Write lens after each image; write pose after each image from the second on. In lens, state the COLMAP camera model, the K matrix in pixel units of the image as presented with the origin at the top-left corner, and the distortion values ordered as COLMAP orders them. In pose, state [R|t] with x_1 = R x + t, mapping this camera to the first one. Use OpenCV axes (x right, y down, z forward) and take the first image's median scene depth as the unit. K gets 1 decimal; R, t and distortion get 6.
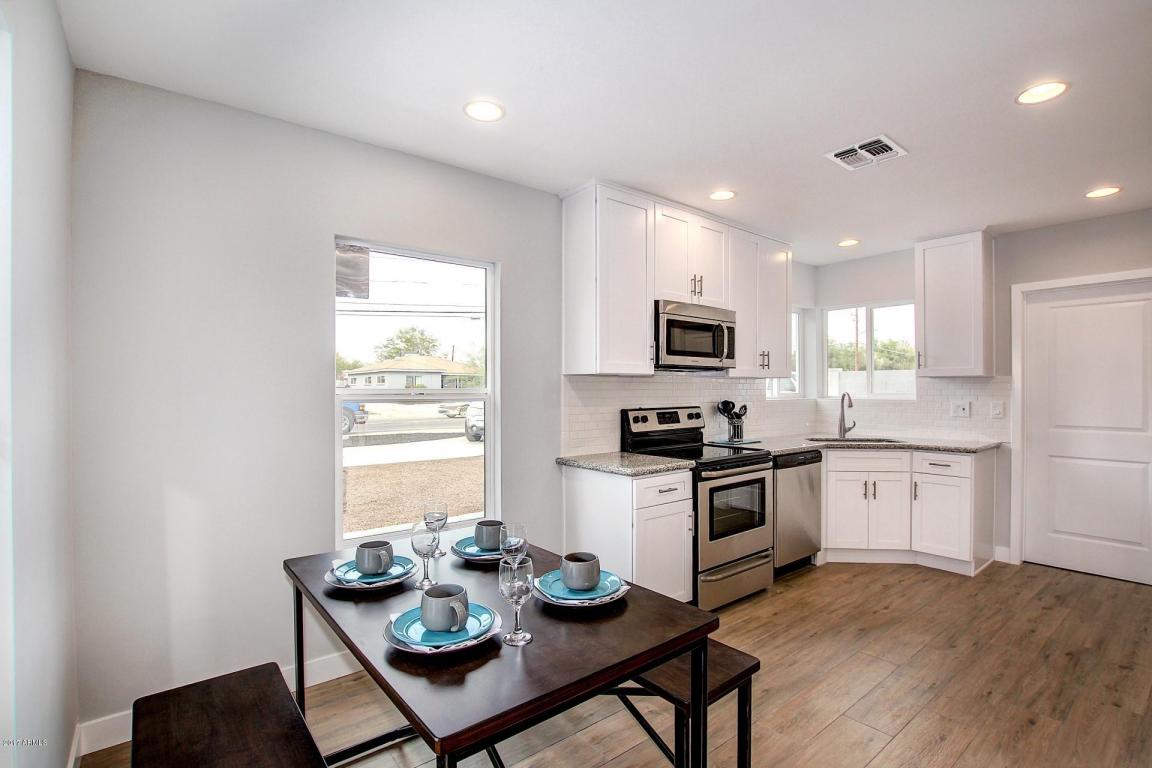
lens RADIAL K [[552.7, 0, 584.5], [0, 552.7, 390.1], [0, 0, 1]] dist [-0.029750, 0.004732]
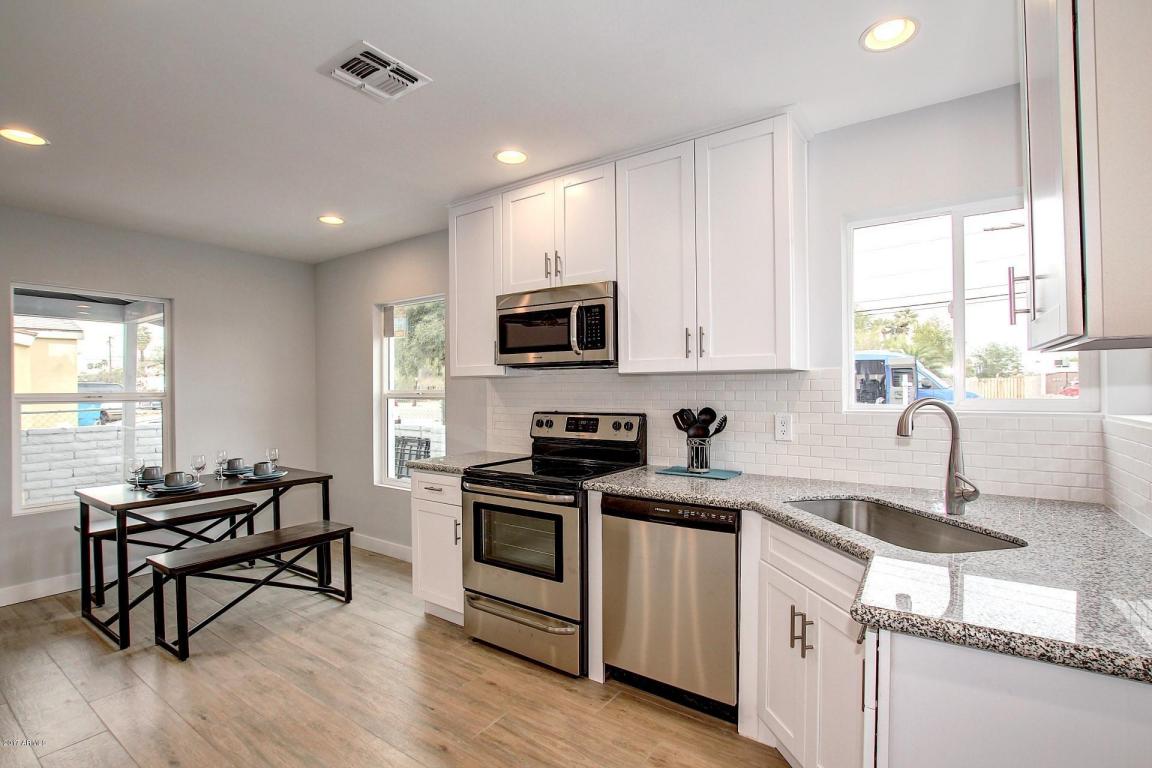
lens RADIAL K [[539.1, 0, 577.6], [0, 539.1, 391.0], [0, 0, 1]] dist [-0.026514, 0.003175]
pose [[0.265562, 0.005412, -0.964079, 0.931416], [0.003665, 0.999971, 0.006623, -0.006589], [0.964087, -0.005292, 0.265535, 0.775858]]
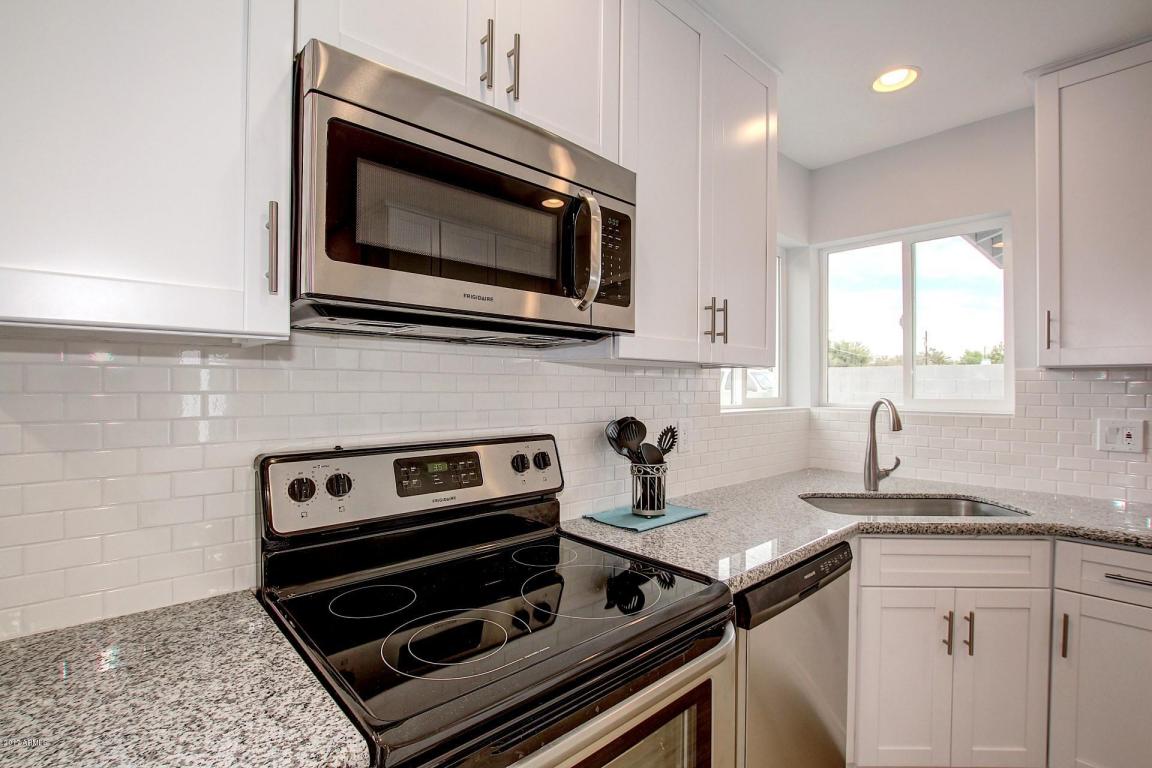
lens RADIAL K [[552.7, 0, 585.9], [0, 552.7, 386.3], [0, 0, 1]] dist [-0.029750, 0.004732]
pose [[0.997393, 0.006554, 0.071868, 0.217654], [-0.006341, 0.999975, -0.003190, -0.004152], [-0.071887, 0.002726, 0.997409, 0.646358]]
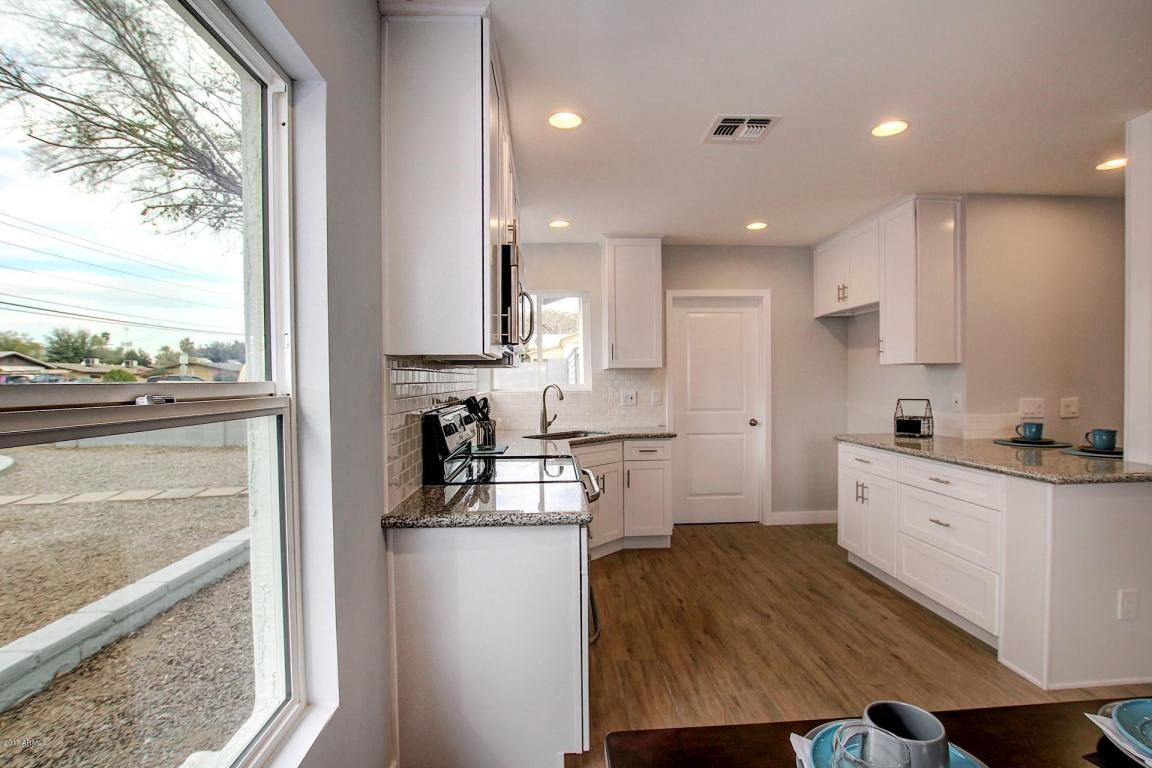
lens RADIAL K [[552.7, 0, 583.7], [0, 552.7, 391.1], [0, 0, 1]] dist [-0.029750, 0.004732]
pose [[0.588827, -0.021311, 0.807978, -0.302614], [0.010066, 0.999768, 0.019034, -0.001911], [-0.808196, -0.003075, 0.588905, 0.479351]]
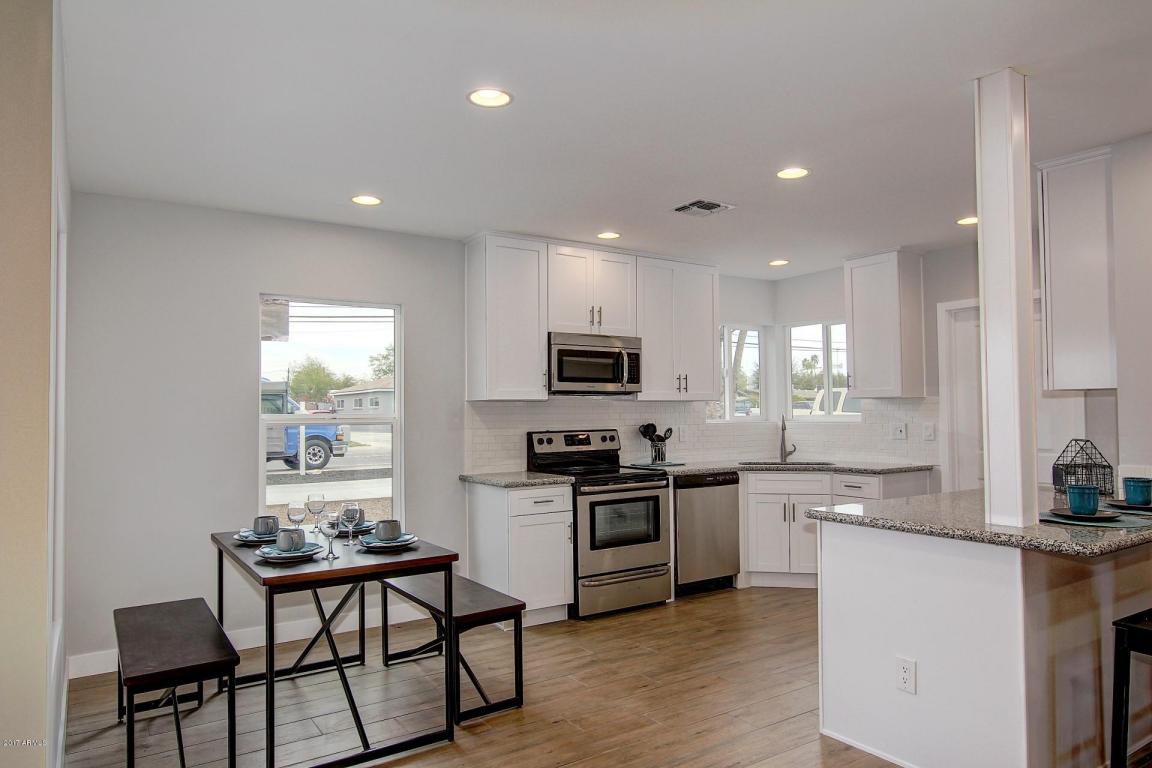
lens RADIAL K [[753.7, 0, 581.0], [0, 753.7, 391.8], [0, 0, 1]] dist [-0.016709, 0.007377]
pose [[0.995534, -0.009931, -0.093877, 0.293729], [0.007194, 0.999540, -0.029453, 0.000496], [0.094126, 0.028646, 0.995148, -0.430206]]
